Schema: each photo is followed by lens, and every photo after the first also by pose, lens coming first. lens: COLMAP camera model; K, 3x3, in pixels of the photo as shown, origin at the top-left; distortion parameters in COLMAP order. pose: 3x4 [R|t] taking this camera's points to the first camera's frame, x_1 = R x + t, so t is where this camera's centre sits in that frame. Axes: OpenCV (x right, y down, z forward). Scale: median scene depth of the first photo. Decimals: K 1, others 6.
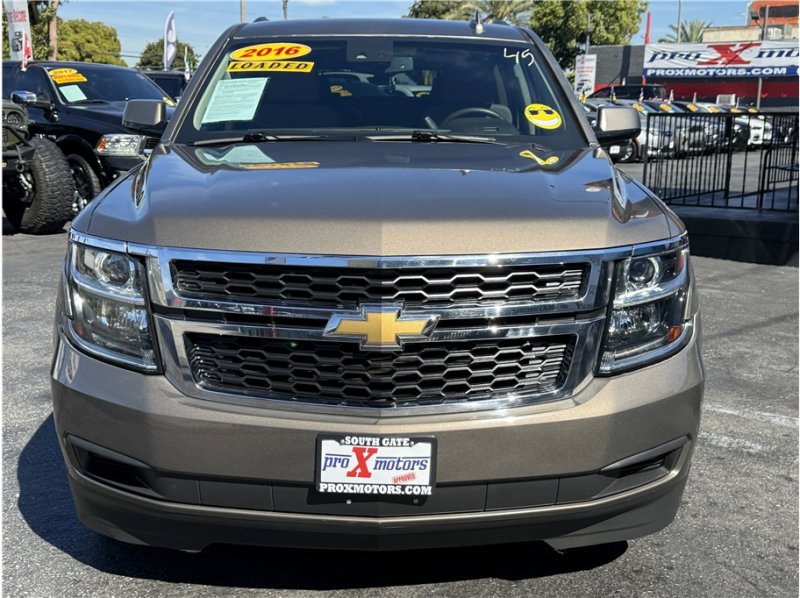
lens RADIAL K [[945.1, 0, 398.6], [0, 945.1, 298.9], [0, 0, 1]] dist [0.019633, -0.020562]
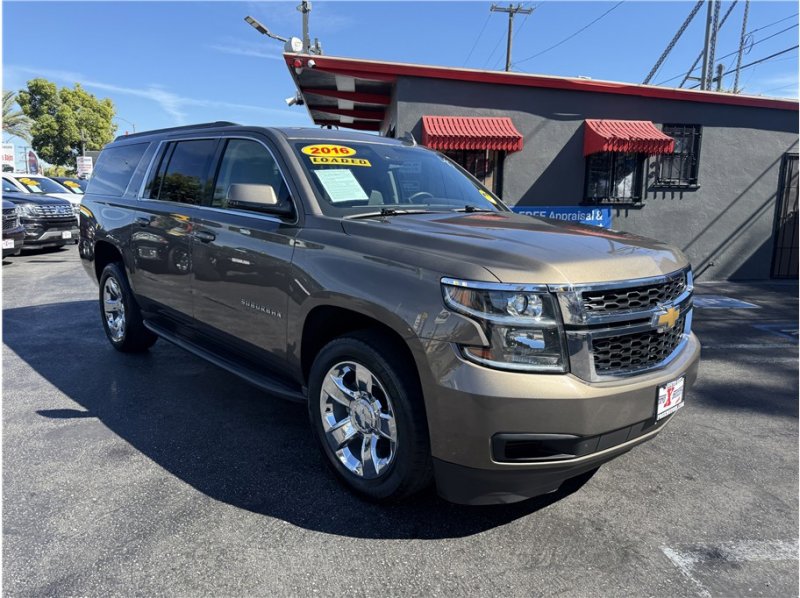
lens RADIAL K [[568.6, 0, 400.0], [0, 568.6, 299.0], [0, 0, 1]] dist [0.005851, -0.007963]
pose [[0.735249, -0.118191, 0.667413, -0.255029], [0.128846, 0.991096, 0.033570, -0.024176], [-0.665438, 0.061311, 0.743931, 0.129914]]
